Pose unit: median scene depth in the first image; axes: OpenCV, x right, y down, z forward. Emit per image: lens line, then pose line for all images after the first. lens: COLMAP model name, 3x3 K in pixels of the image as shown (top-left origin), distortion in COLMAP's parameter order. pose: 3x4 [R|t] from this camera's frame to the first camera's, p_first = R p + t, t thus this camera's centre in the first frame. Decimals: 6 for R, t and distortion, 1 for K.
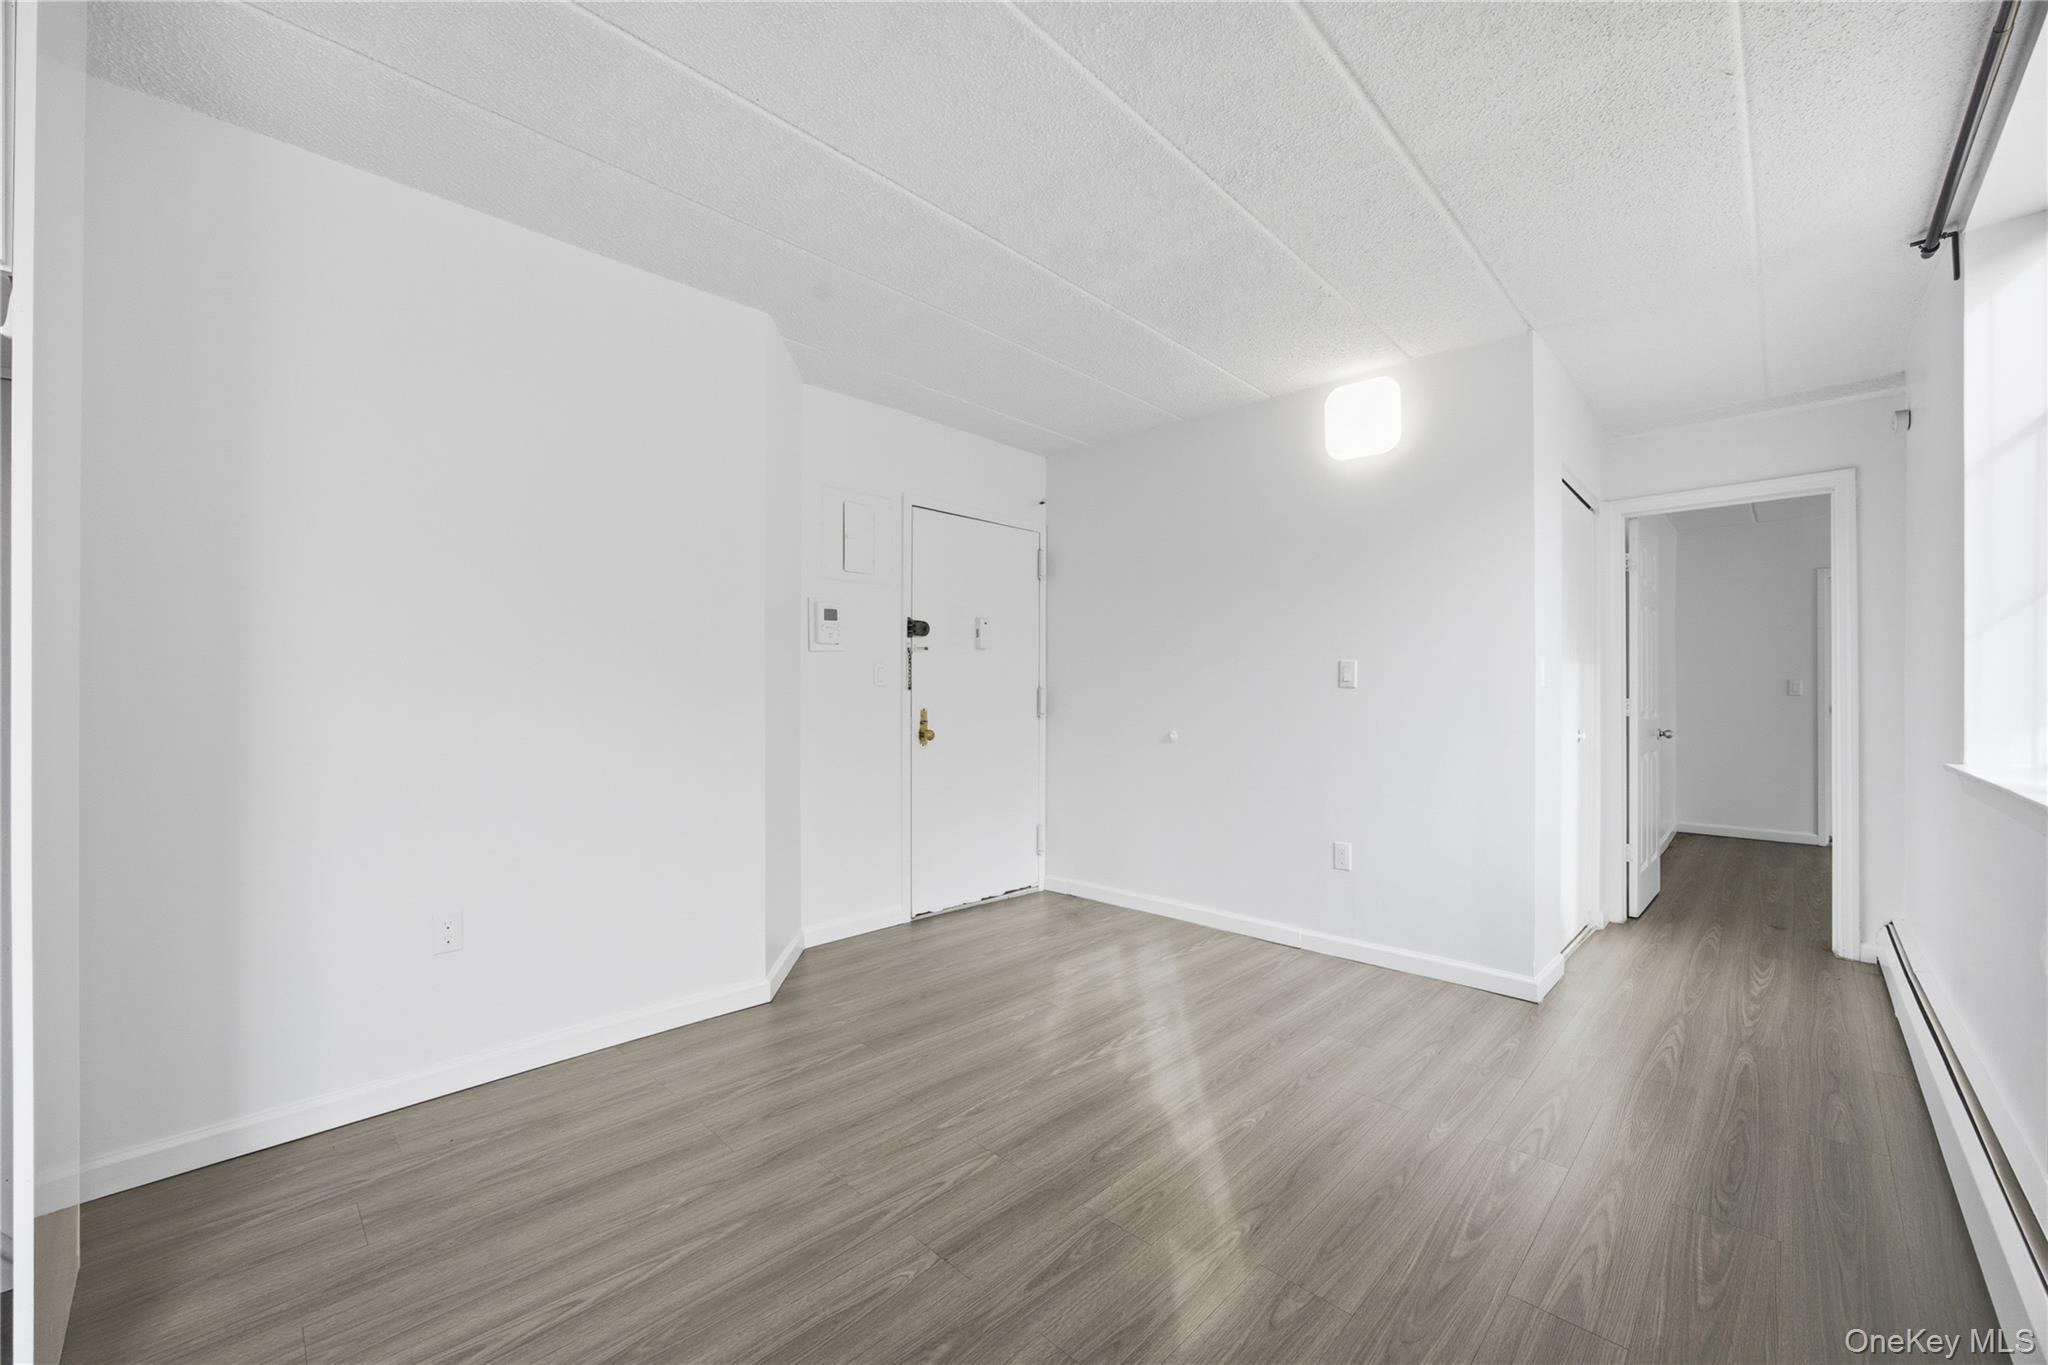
lens RADIAL K [[804.0, 0, 1020.8], [0, 804.0, 686.8], [0, 0, 1]] dist [-0.018493, 0.006067]
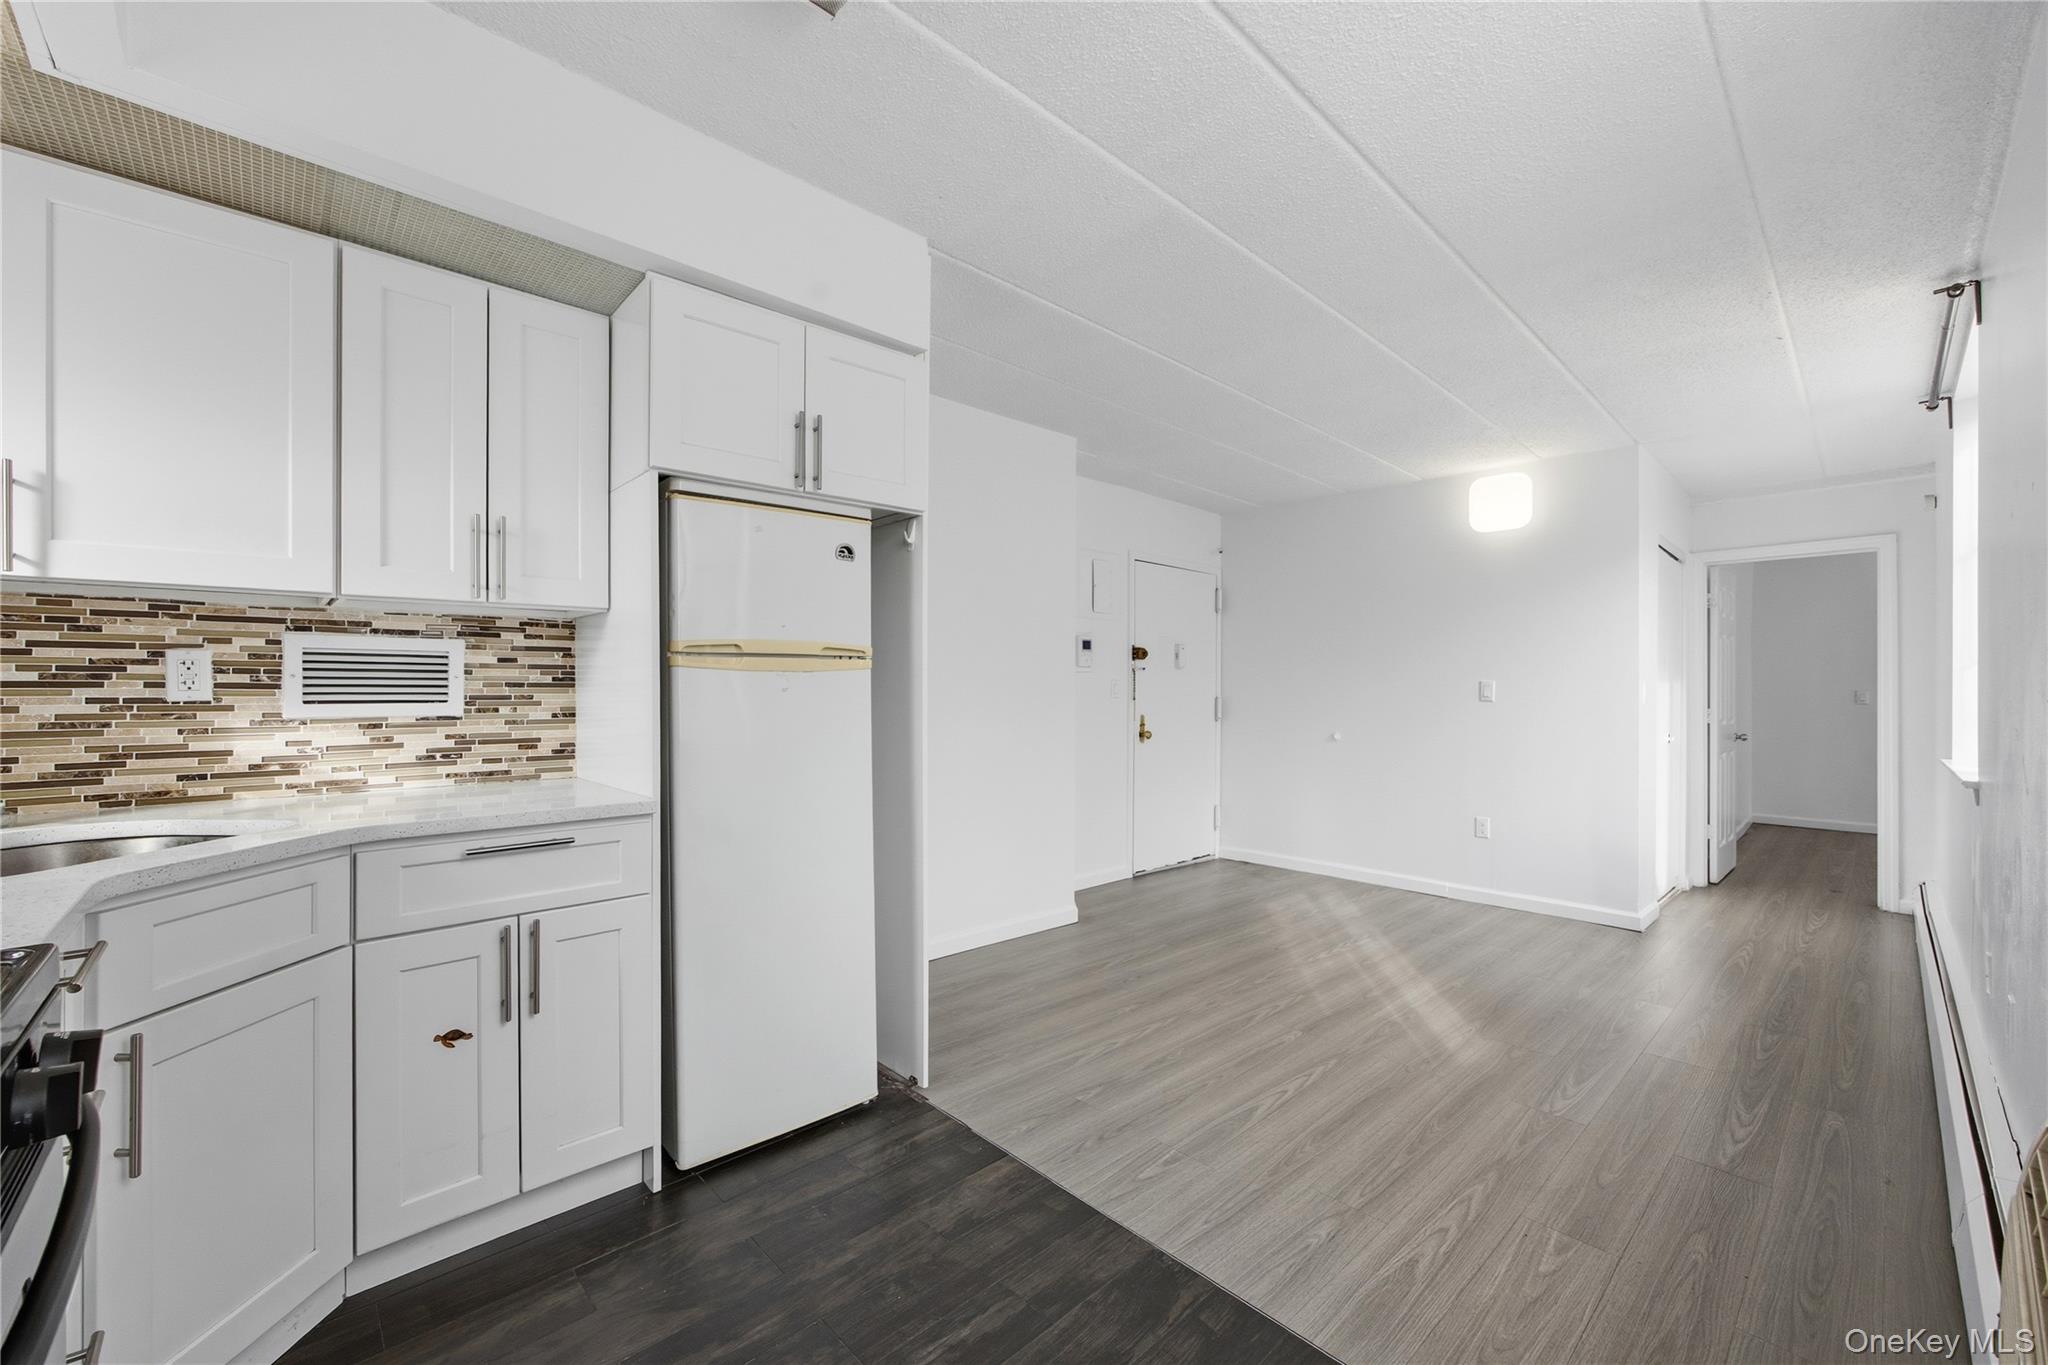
lens RADIAL K [[802.2, 0, 1017.2], [0, 802.2, 686.9], [0, 0, 1]] dist [0.000527, 0.000475]
pose [[0.998414, 0.001545, -0.056283, -0.307336], [-0.001485, 0.999998, 0.001117, -0.023495], [0.056285, -0.001032, 0.998414, -0.390425]]
